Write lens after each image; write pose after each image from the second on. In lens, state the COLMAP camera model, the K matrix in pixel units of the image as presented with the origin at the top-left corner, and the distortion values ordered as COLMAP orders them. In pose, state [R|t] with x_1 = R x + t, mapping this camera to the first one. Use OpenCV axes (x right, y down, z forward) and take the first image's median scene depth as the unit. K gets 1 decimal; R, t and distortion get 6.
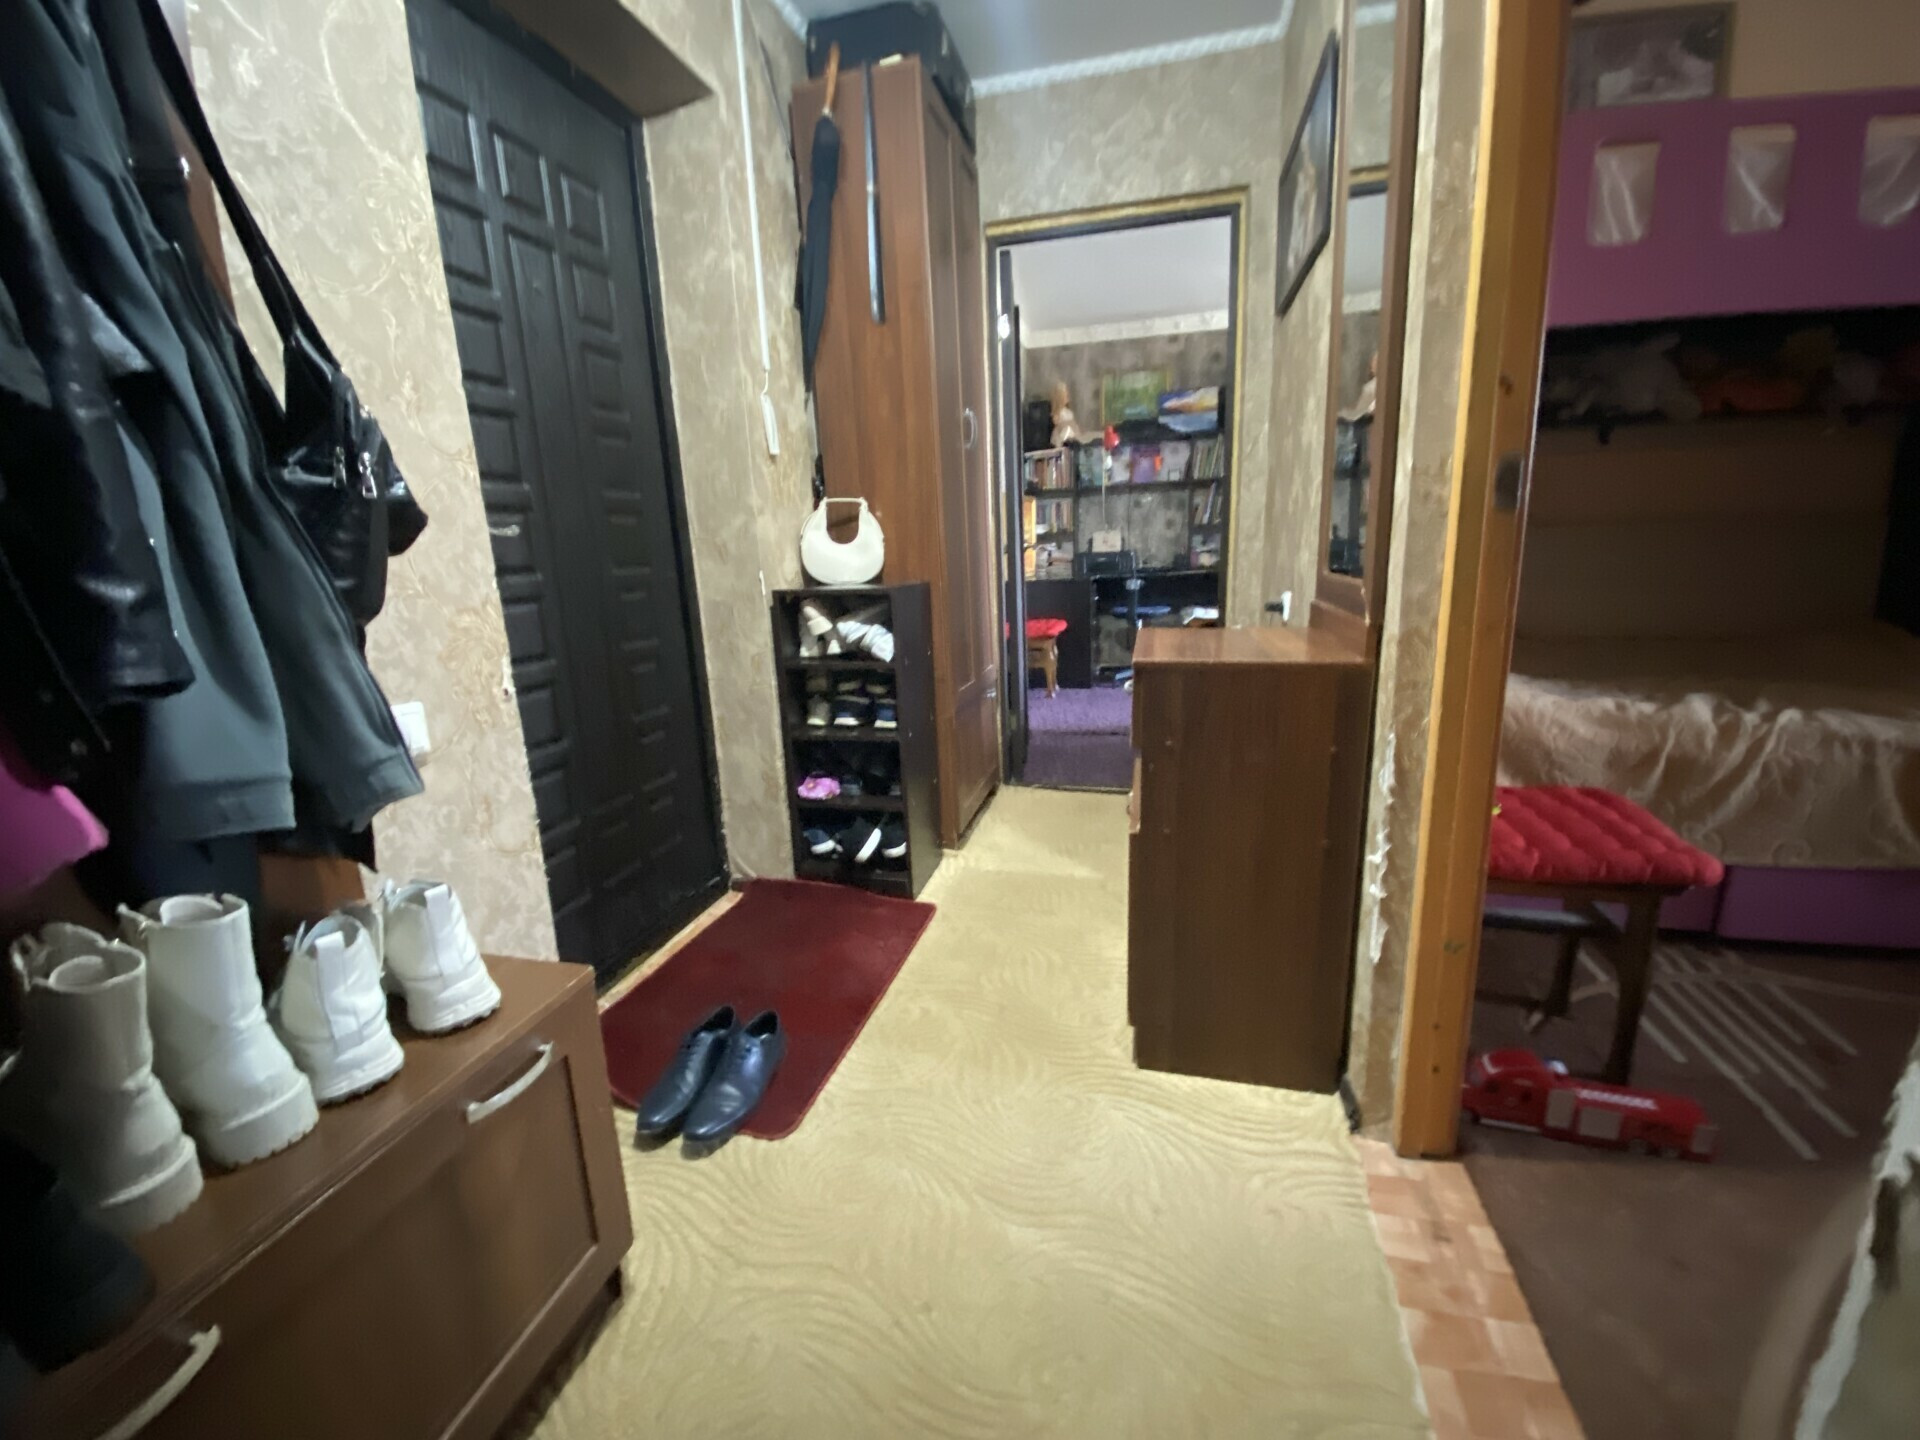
lens RADIAL K [[768.8, 0, 947.2], [0, 768.8, 718.5], [0, 0, 1]] dist [0.012225, -0.016412]
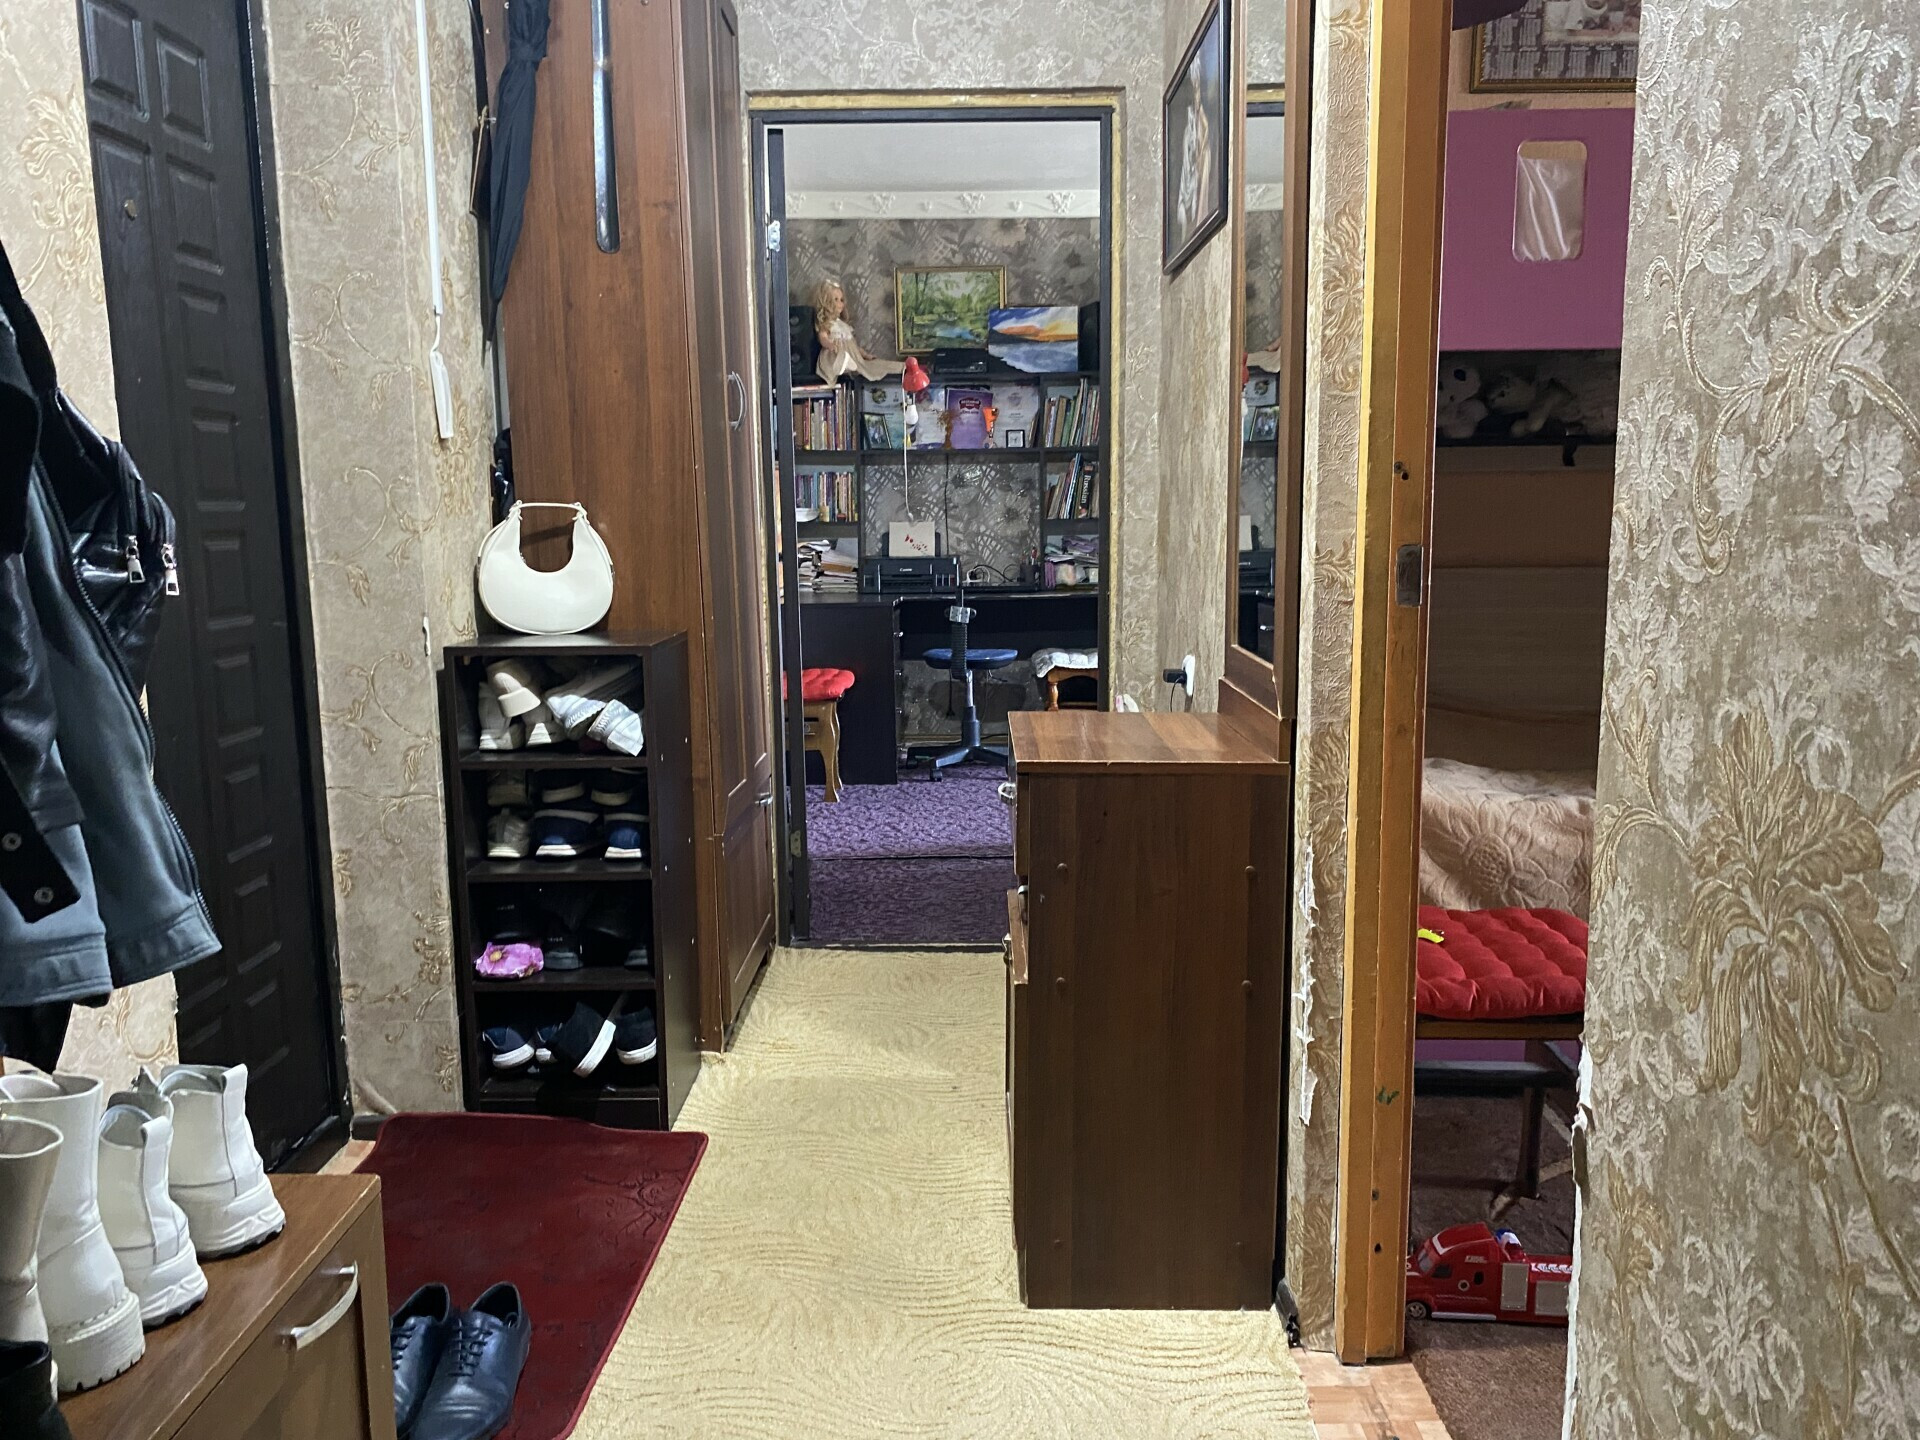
lens RADIAL K [[1453.4, 0, 951.3], [0, 1453.4, 717.6], [0, 0, 1]] dist [0.013587, -0.022212]
pose [[0.969582, -0.003720, 0.244737, -0.182839], [0.023744, 0.996598, -0.078921, -0.005971], [-0.243611, 0.082331, 0.966372, -0.423789]]
